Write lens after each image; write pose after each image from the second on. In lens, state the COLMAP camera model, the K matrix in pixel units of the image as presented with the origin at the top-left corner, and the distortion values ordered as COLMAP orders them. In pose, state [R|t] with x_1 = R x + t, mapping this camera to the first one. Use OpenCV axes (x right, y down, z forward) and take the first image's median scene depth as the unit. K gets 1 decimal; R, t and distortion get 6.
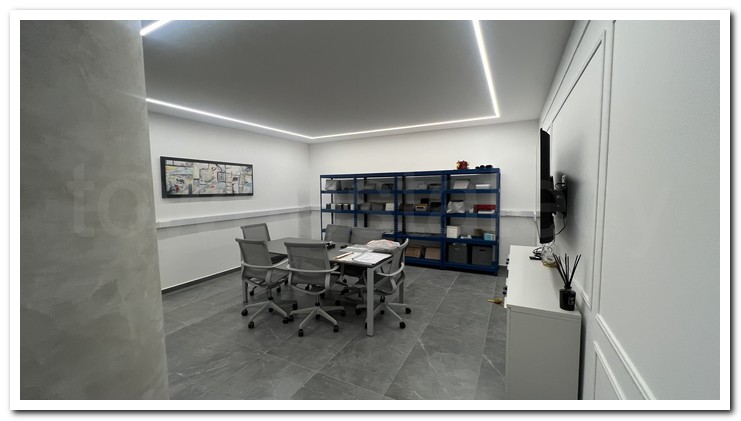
lens RADIAL K [[280.3, 0, 369.1], [0, 280.3, 212.2], [0, 0, 1]] dist [-0.006128, 0.001391]
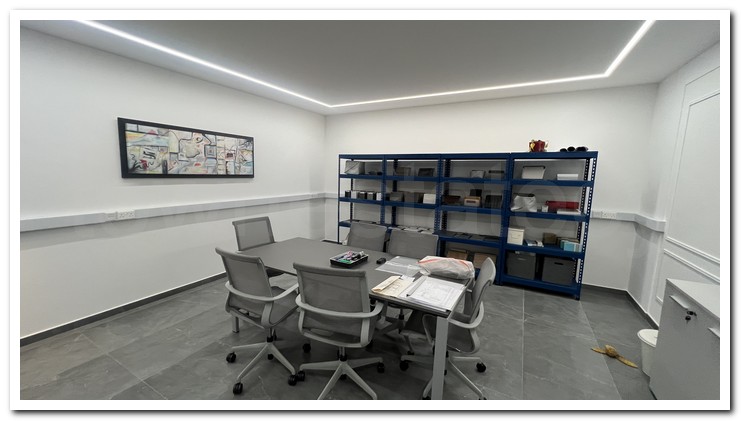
lens RADIAL K [[280.3, 0, 369.2], [0, 280.3, 210.5], [0, 0, 1]] dist [-0.006128, 0.001391]
pose [[0.999028, 0.037465, -0.023211, -0.086829], [-0.036205, 0.997963, 0.052535, -0.025180], [0.025132, -0.051643, 0.998349, 0.272854]]
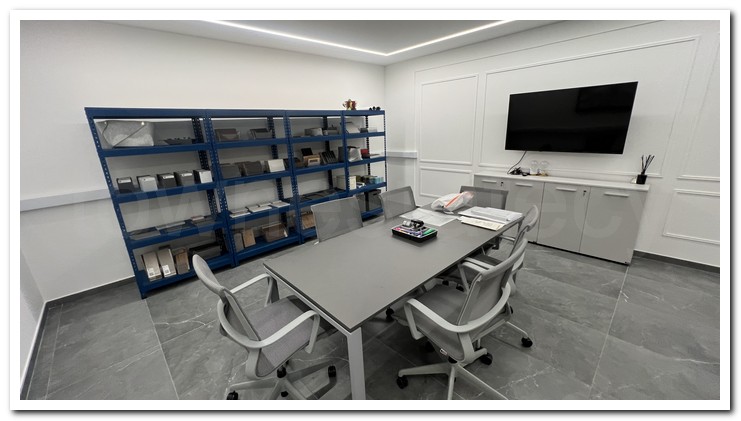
lens RADIAL K [[280.3, 0, 372.5], [0, 280.3, 209.3], [0, 0, 1]] dist [-0.006128, 0.001391]
pose [[0.315193, -0.267282, 0.910612, -0.568475], [0.121977, 0.962972, 0.240430, -0.060705], [-0.941156, 0.035292, 0.336124, 0.702135]]
